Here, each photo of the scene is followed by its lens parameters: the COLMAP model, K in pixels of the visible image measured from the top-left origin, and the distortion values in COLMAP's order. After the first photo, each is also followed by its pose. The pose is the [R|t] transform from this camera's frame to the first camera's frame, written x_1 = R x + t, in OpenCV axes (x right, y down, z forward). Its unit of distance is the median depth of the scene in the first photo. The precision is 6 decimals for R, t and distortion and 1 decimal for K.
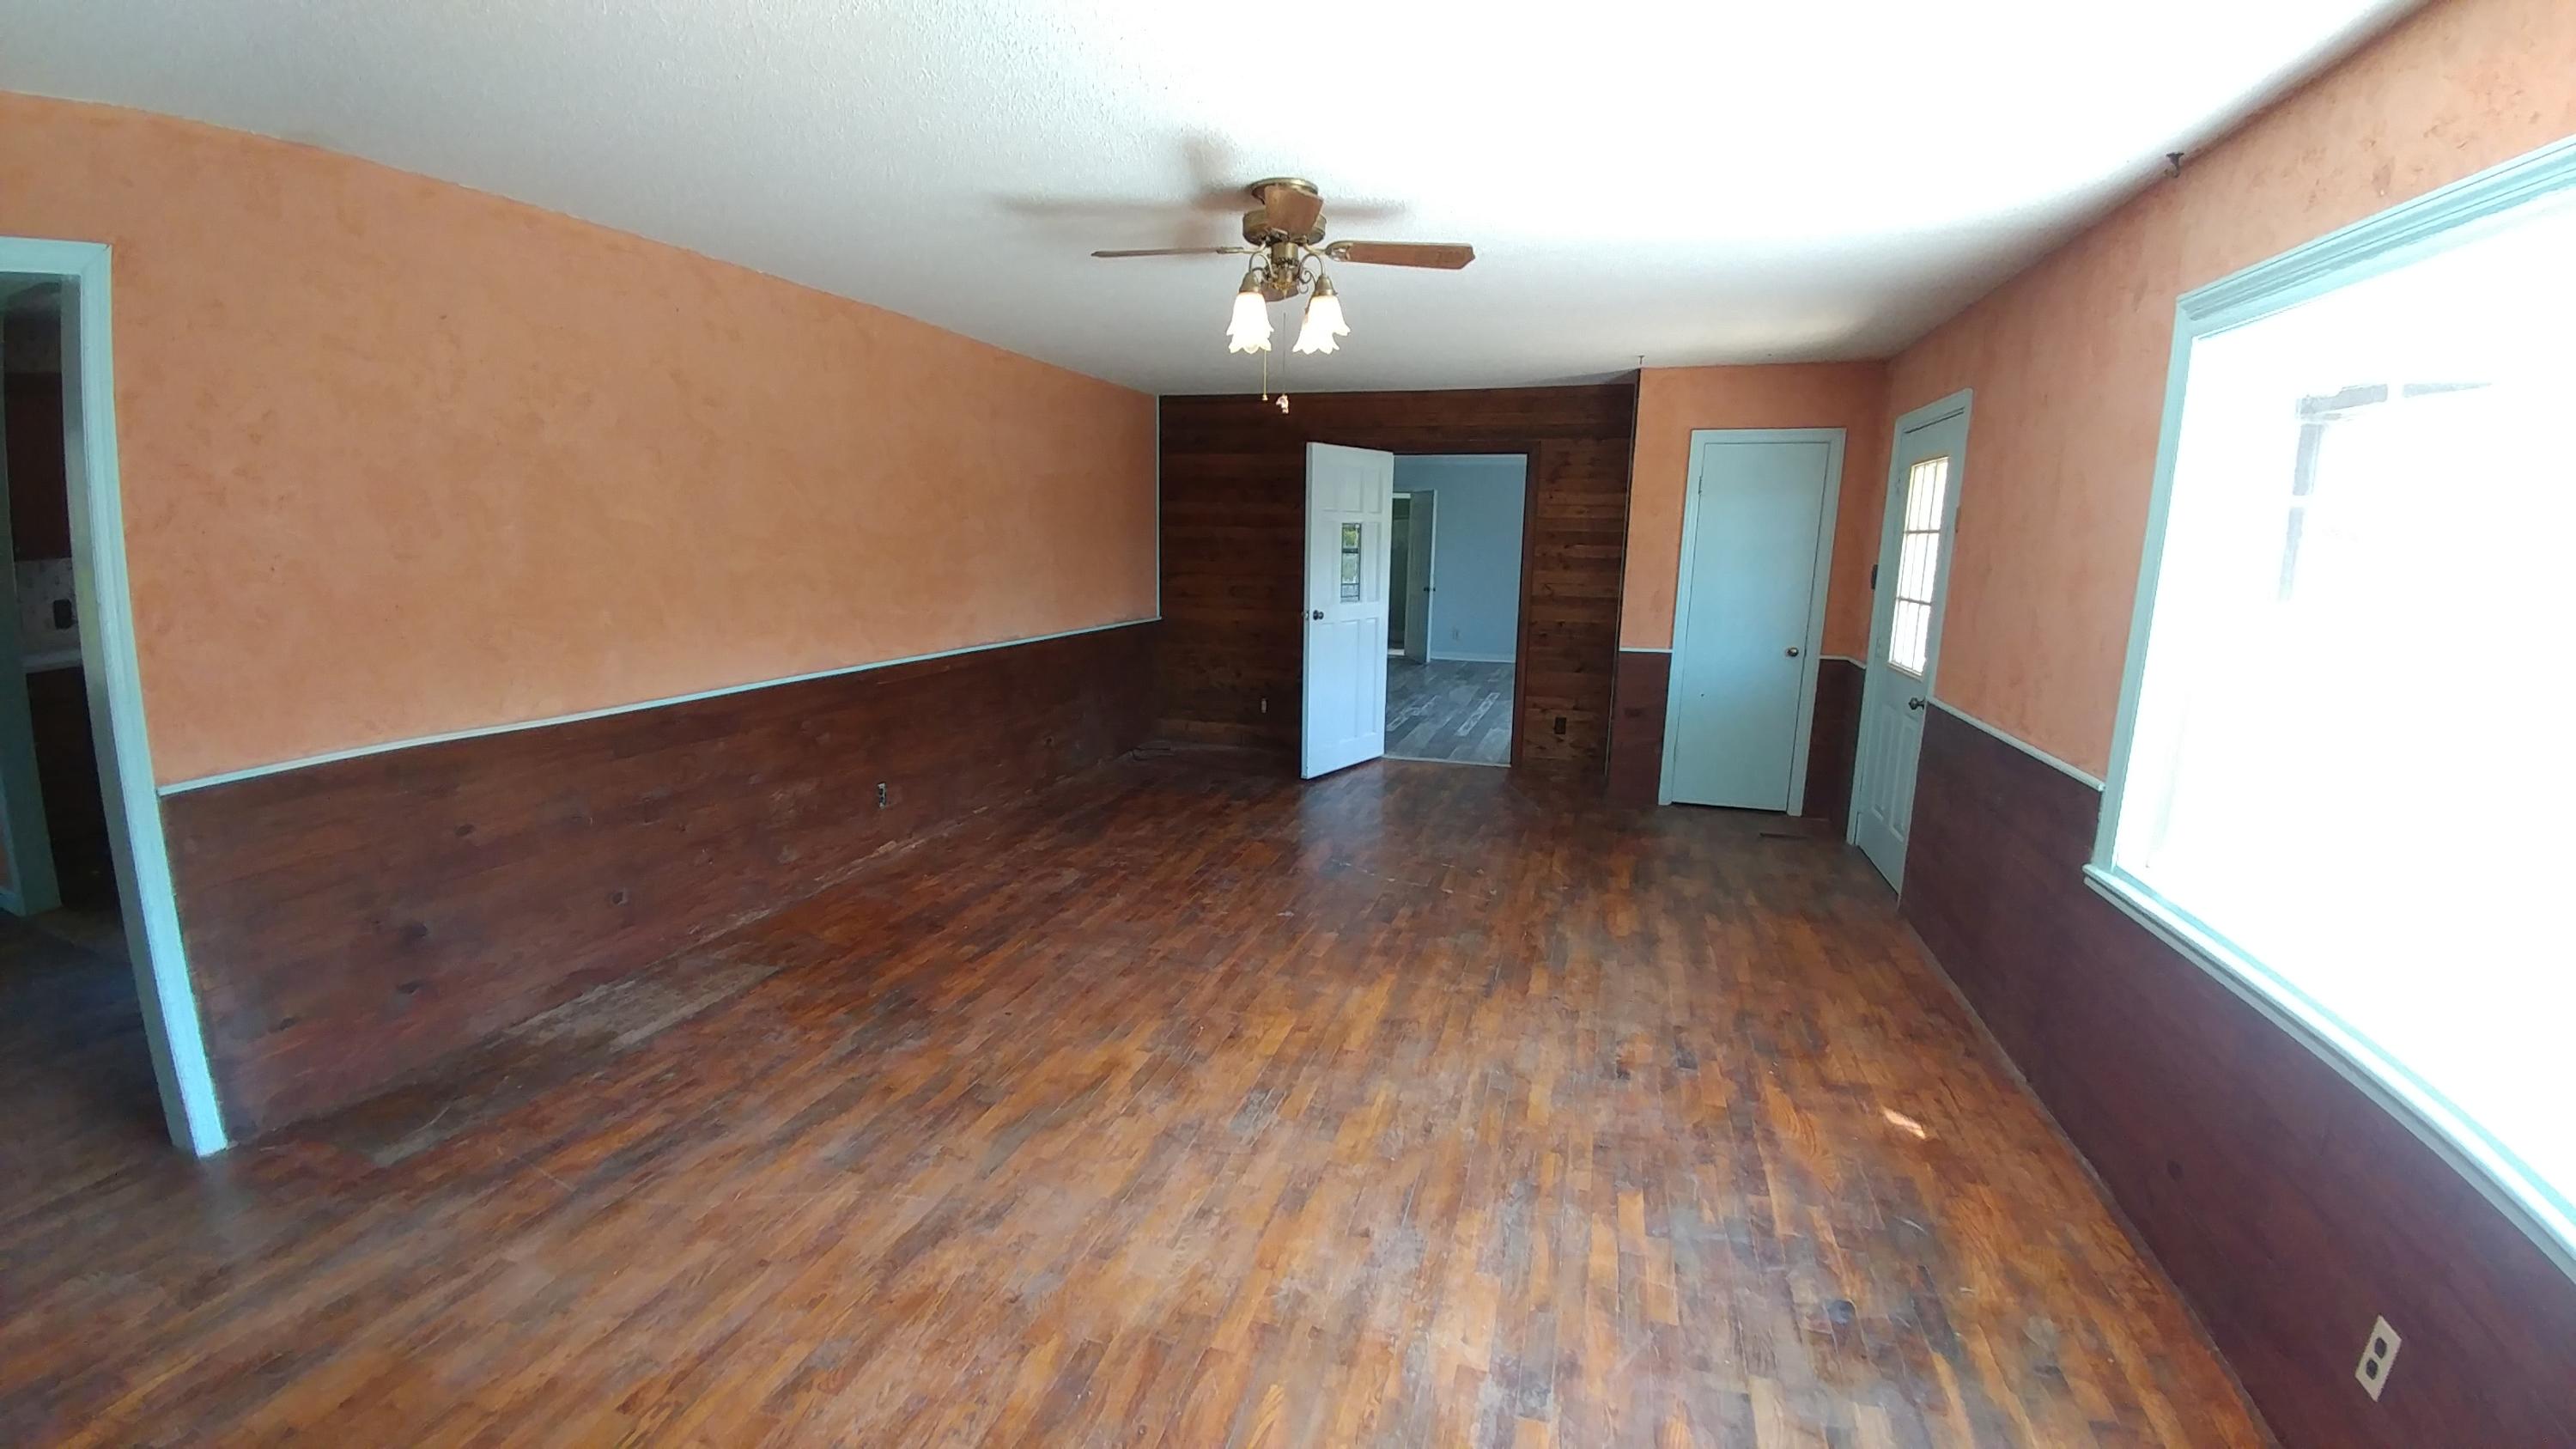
lens RADIAL K [[1047.0, 0, 1290.4], [0, 1047.0, 743.0], [0, 0, 1]] dist [0.051806, -0.058647]
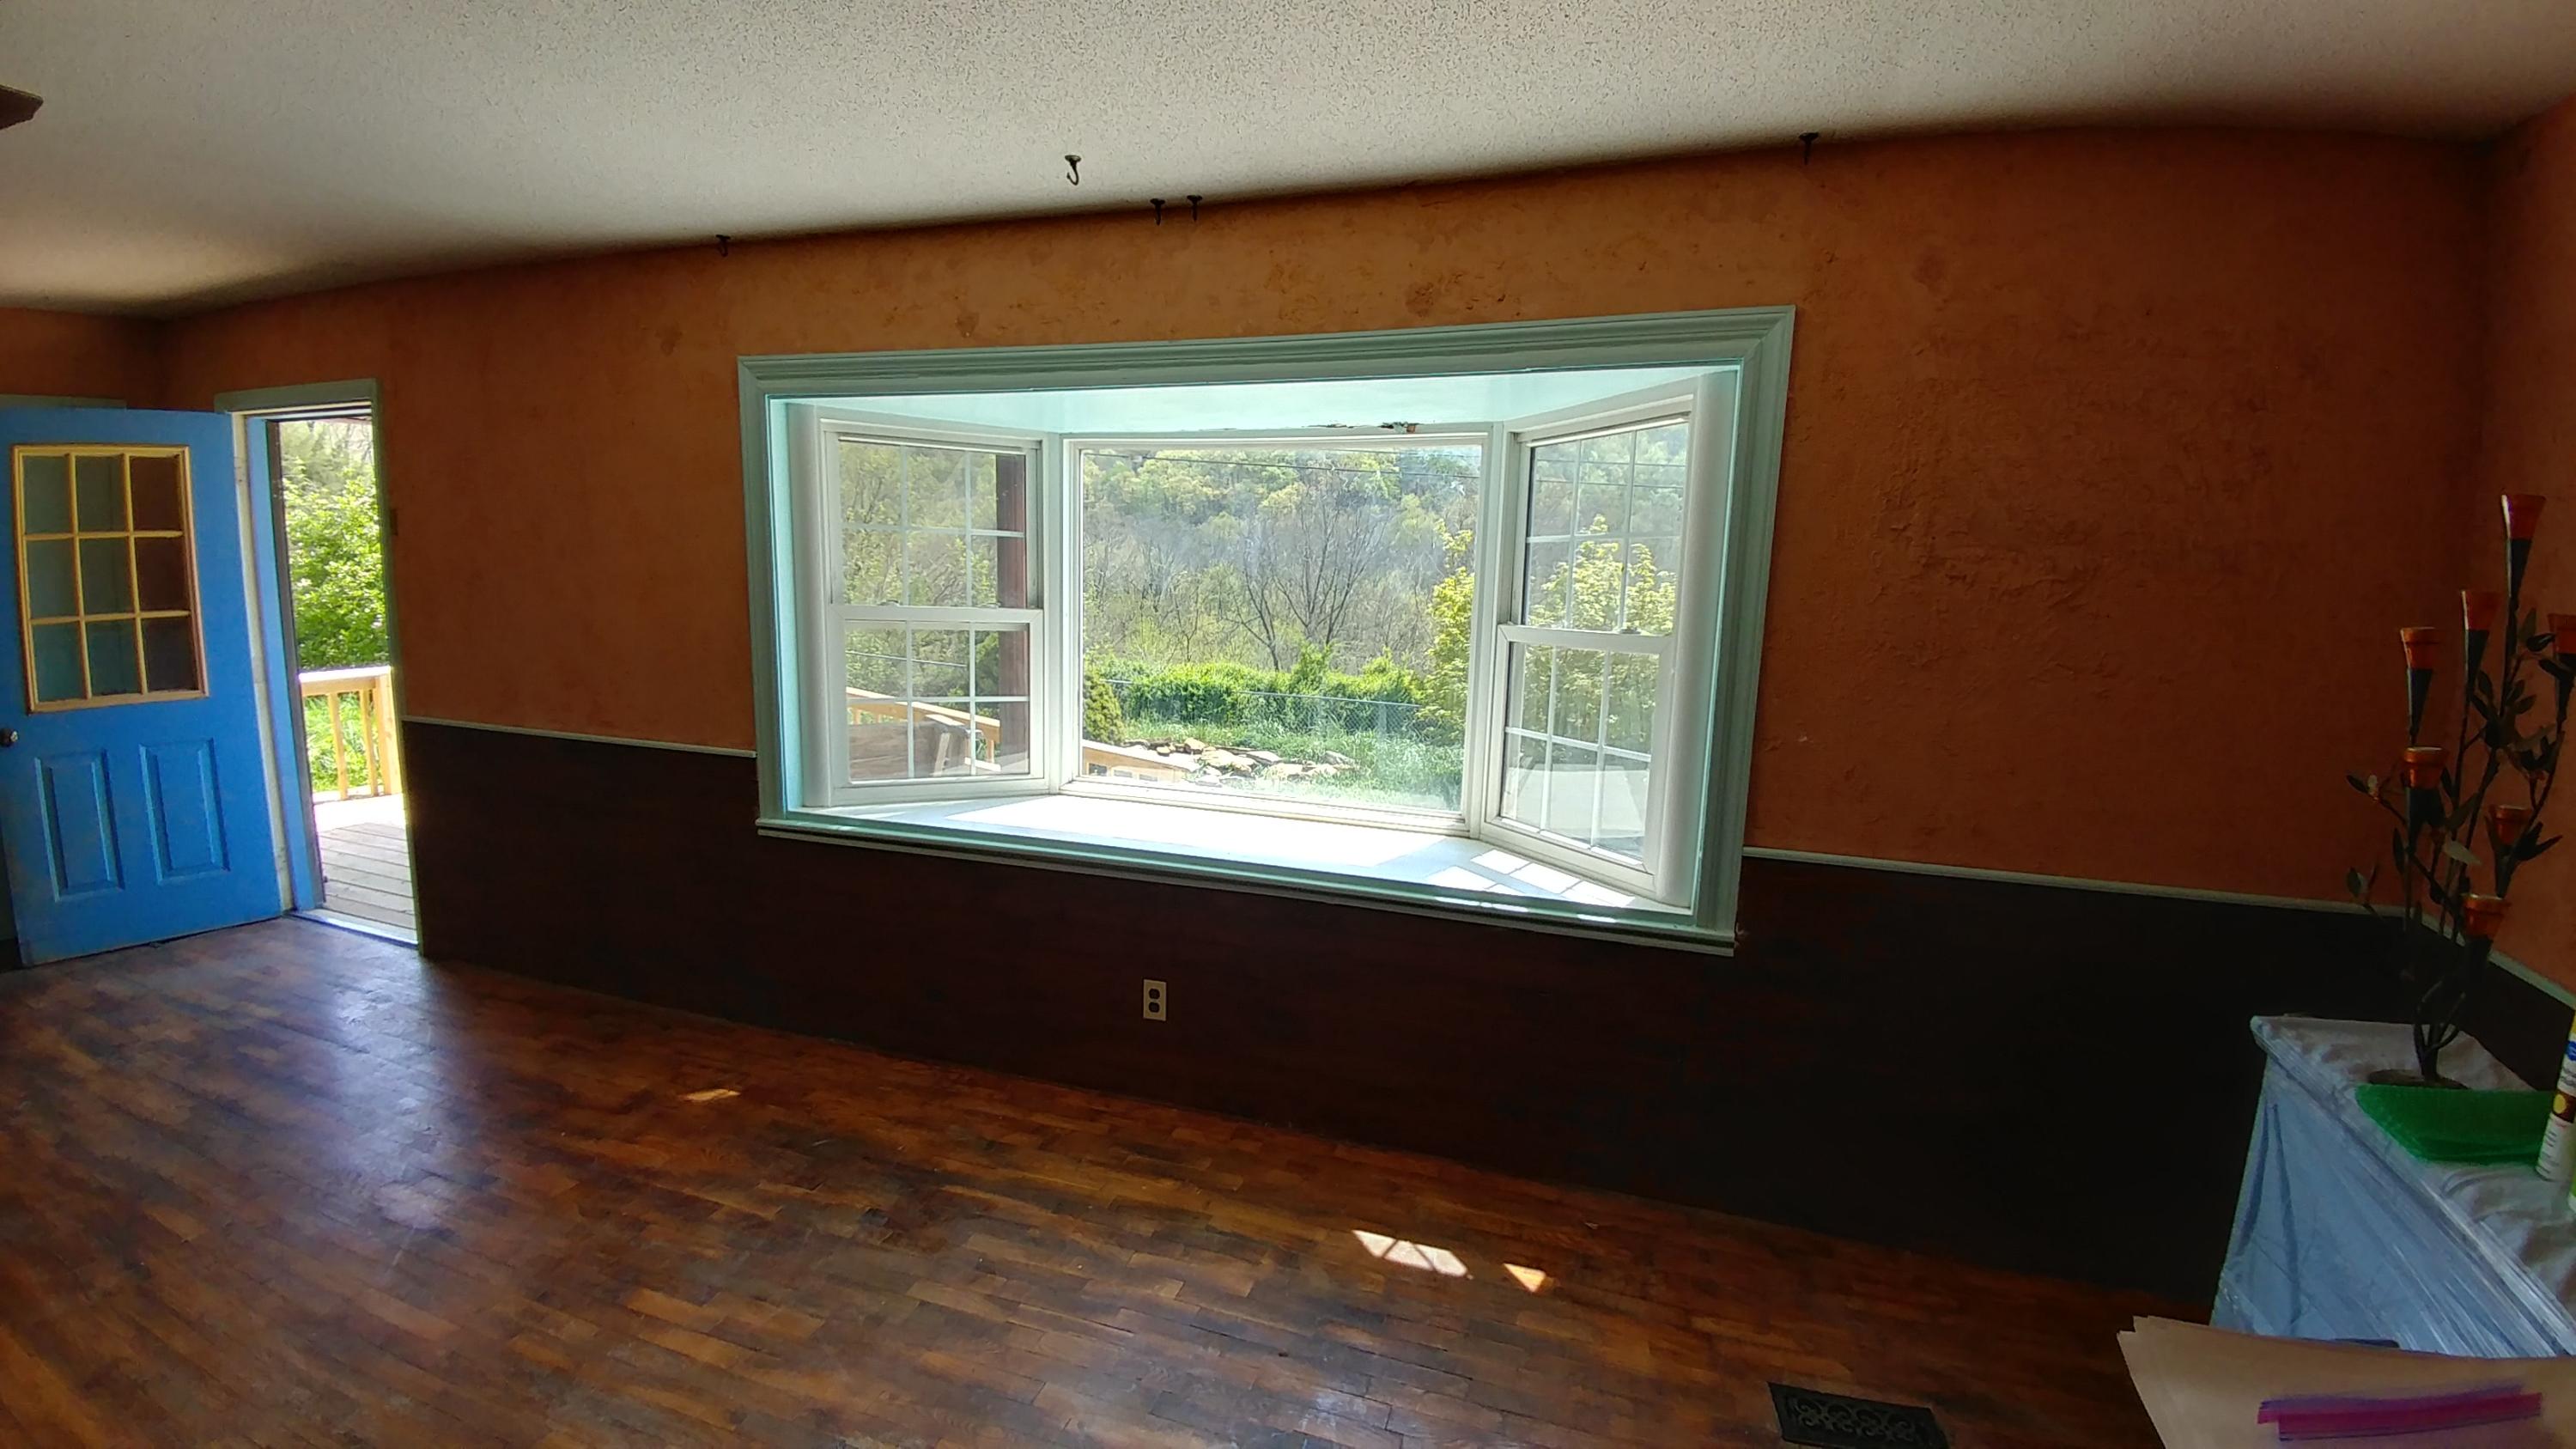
lens RADIAL K [[1065.5, 0, 1291.2], [0, 1065.5, 722.4], [0, 0, 1]] dist [0.040808, -0.052578]
pose [[0.013522, -0.152286, 0.988244, -0.376167], [0.165486, 0.975046, 0.147988, -0.062955], [-0.986119, 0.161539, 0.038386, 0.280082]]
